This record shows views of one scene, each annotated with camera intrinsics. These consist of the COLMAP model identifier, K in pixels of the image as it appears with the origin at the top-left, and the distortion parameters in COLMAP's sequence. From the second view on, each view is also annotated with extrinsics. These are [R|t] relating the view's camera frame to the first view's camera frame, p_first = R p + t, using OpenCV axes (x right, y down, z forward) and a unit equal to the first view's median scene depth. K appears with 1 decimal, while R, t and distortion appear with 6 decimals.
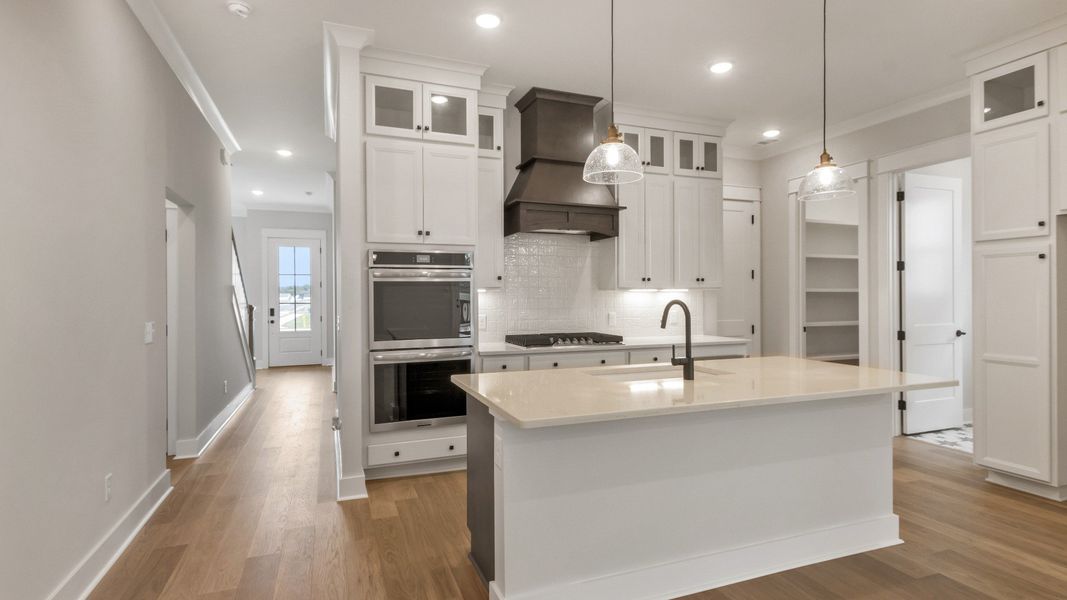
lens RADIAL K [[530.6, 0, 533.5], [0, 530.6, 300.0], [0, 0, 1]] dist [-0.000009, -0.000607]
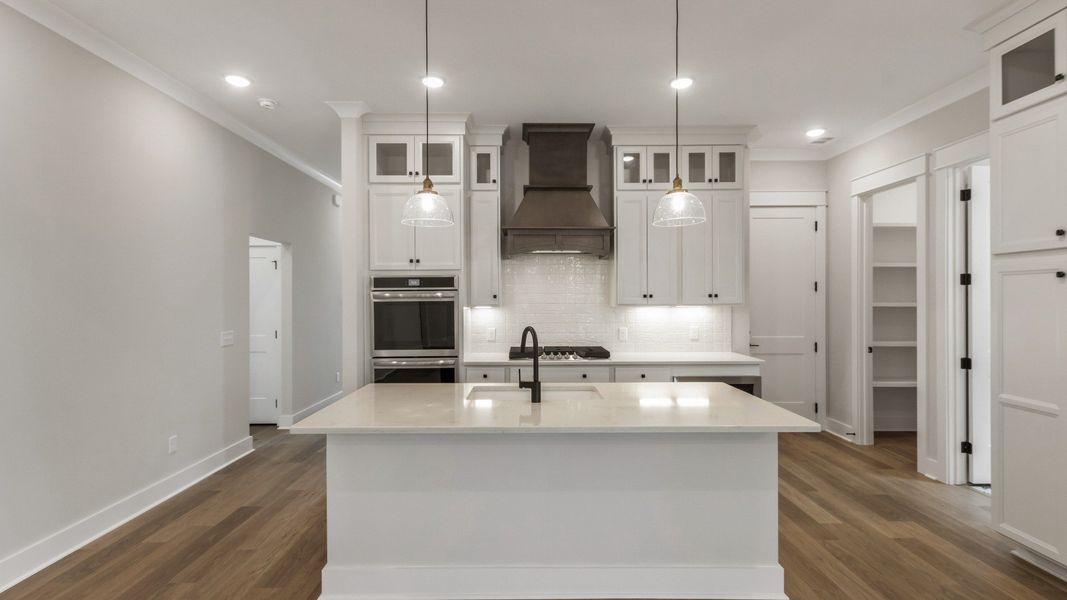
lens RADIAL K [[503.8, 0, 529.0], [0, 503.8, 301.4], [0, 0, 1]] dist [-0.003343, -0.000532]
pose [[0.932842, 0.002909, -0.360273, 0.423686], [-0.003130, 0.999995, -0.000030, -0.034240], [0.360272, 0.001156, 0.932847, 0.031661]]
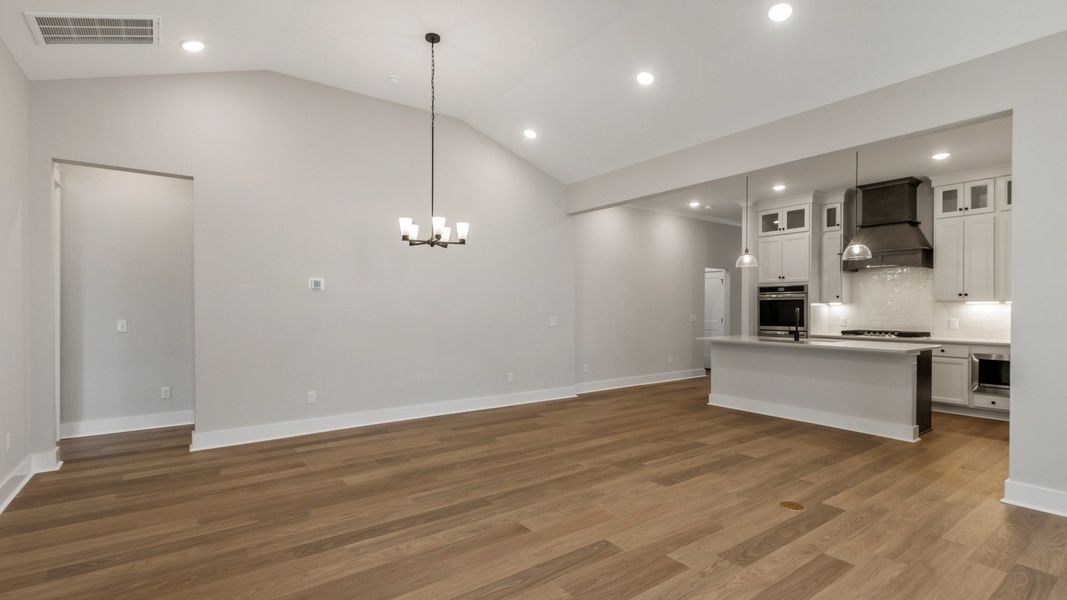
lens RADIAL K [[486.8, 0, 528.8], [0, 486.8, 308.1], [0, 0, 1]] dist [-0.001108, -0.001447]
pose [[0.246564, 0.006121, -0.969107, 1.397712], [-0.008794, 0.999953, 0.004079, -0.000029], [0.969087, 0.007517, 0.246606, -0.466425]]
